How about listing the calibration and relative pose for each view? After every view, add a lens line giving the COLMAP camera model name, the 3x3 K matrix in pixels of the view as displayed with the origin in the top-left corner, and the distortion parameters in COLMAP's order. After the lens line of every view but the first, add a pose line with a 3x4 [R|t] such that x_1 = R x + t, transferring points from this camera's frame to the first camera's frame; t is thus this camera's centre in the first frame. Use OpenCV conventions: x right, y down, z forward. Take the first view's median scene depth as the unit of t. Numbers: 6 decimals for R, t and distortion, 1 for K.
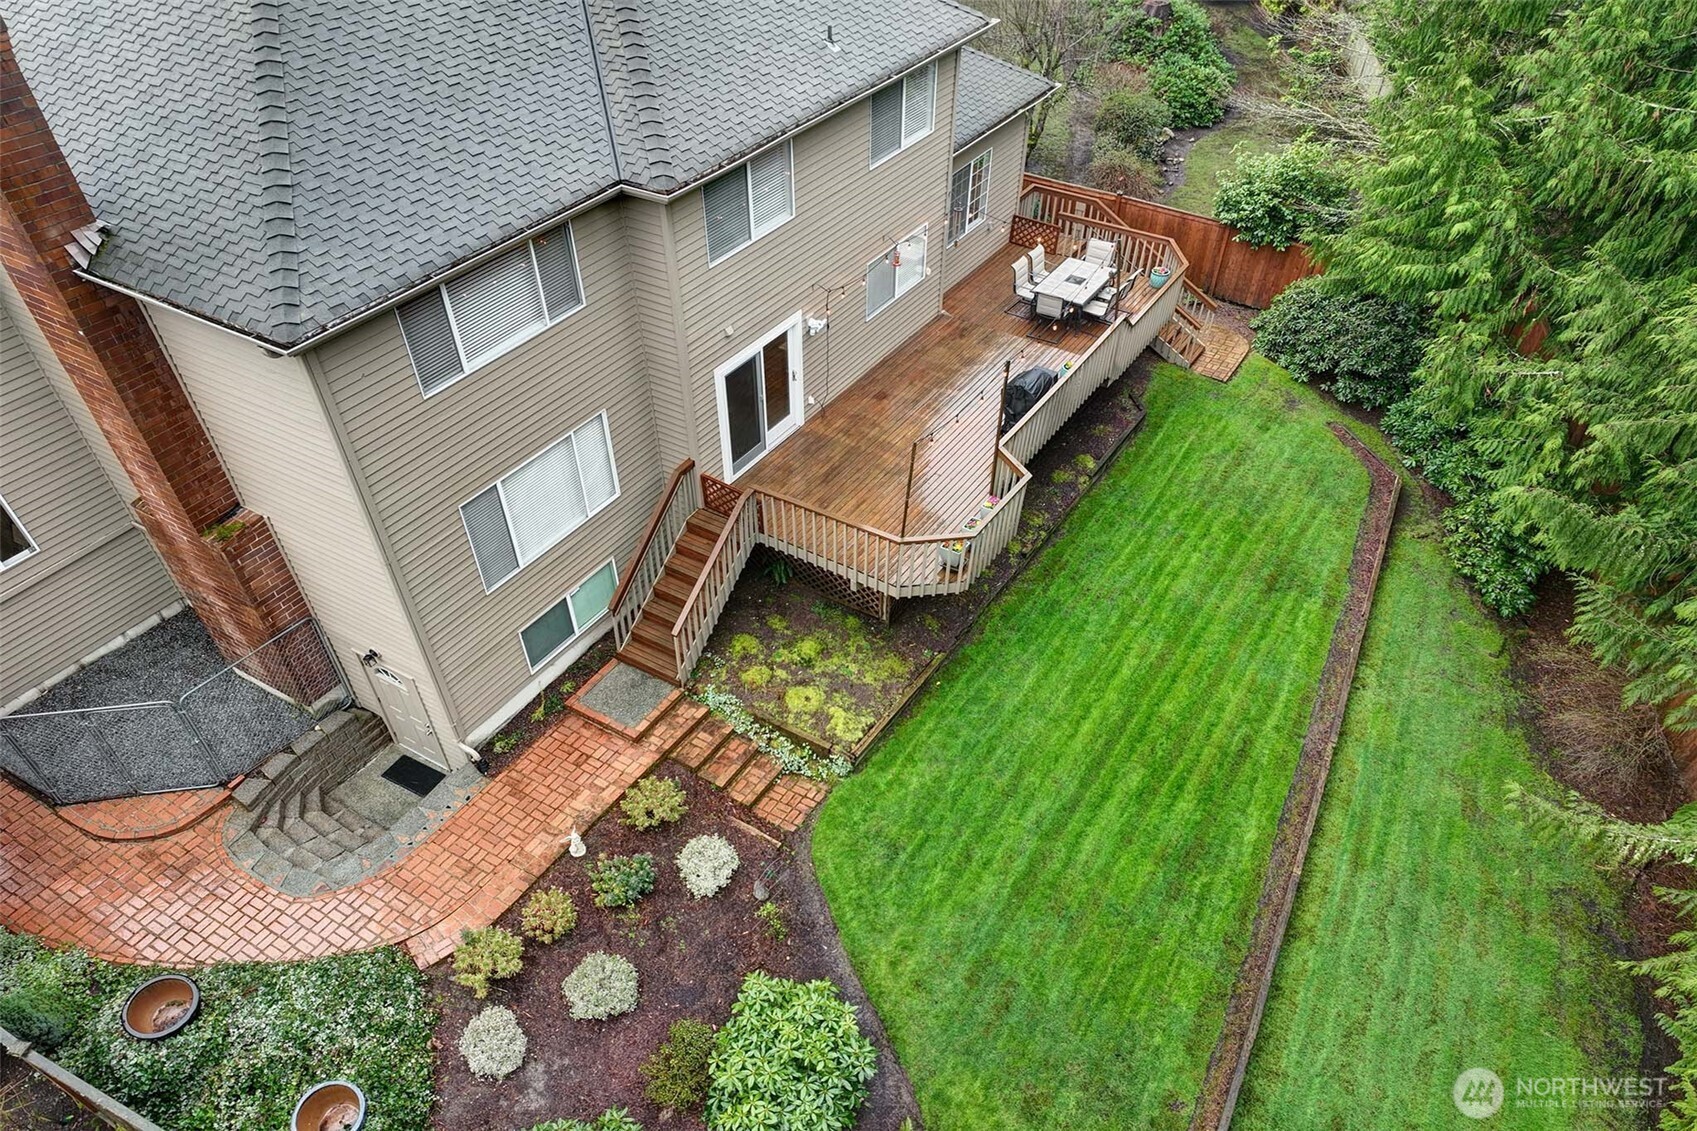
lens RADIAL K [[1248.7, 0, 848.5], [0, 1248.7, 565.5], [0, 0, 1]] dist [0.005746, 0.006482]
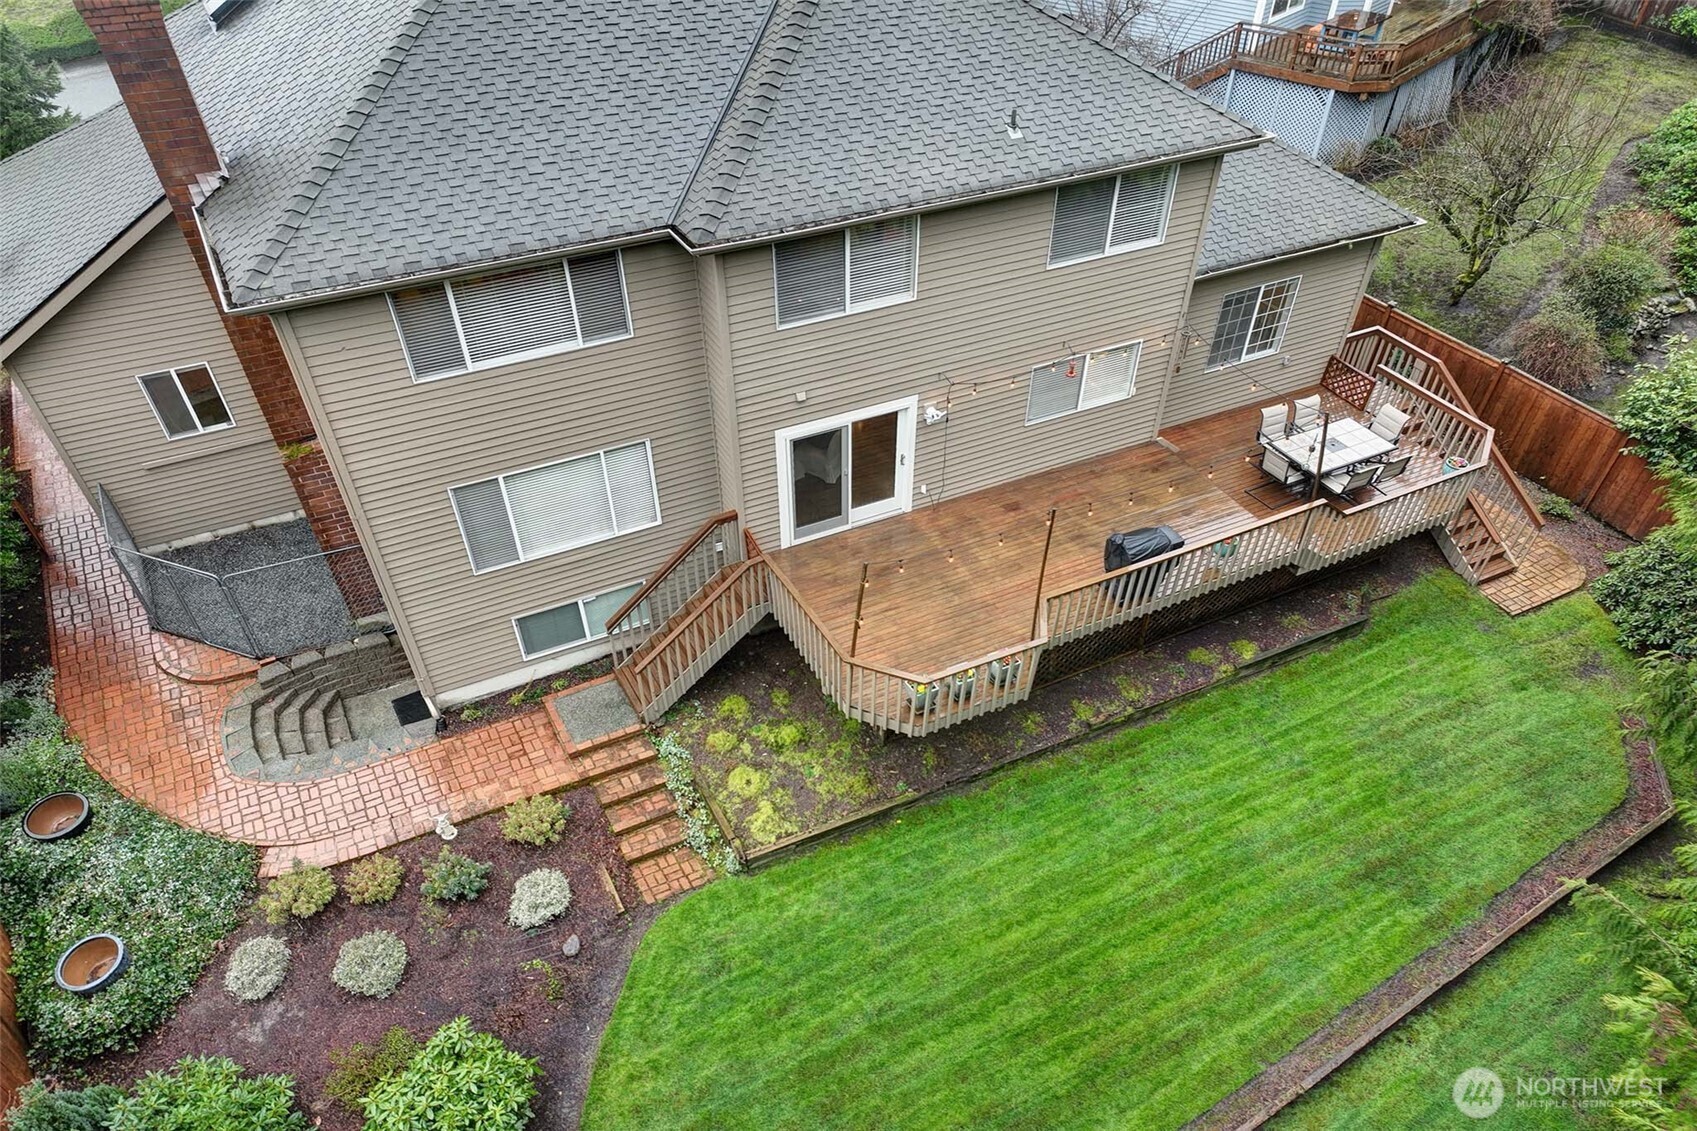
lens RADIAL K [[1226.3, 0, 848.5], [0, 1226.3, 565.5], [0, 0, 1]] dist [0.003158, 0.004330]
pose [[0.861847, 0.308794, -0.402325, 0.373749], [-0.315806, 0.947469, 0.050695, -0.127786], [0.396845, 0.083365, 0.914092, 0.159226]]
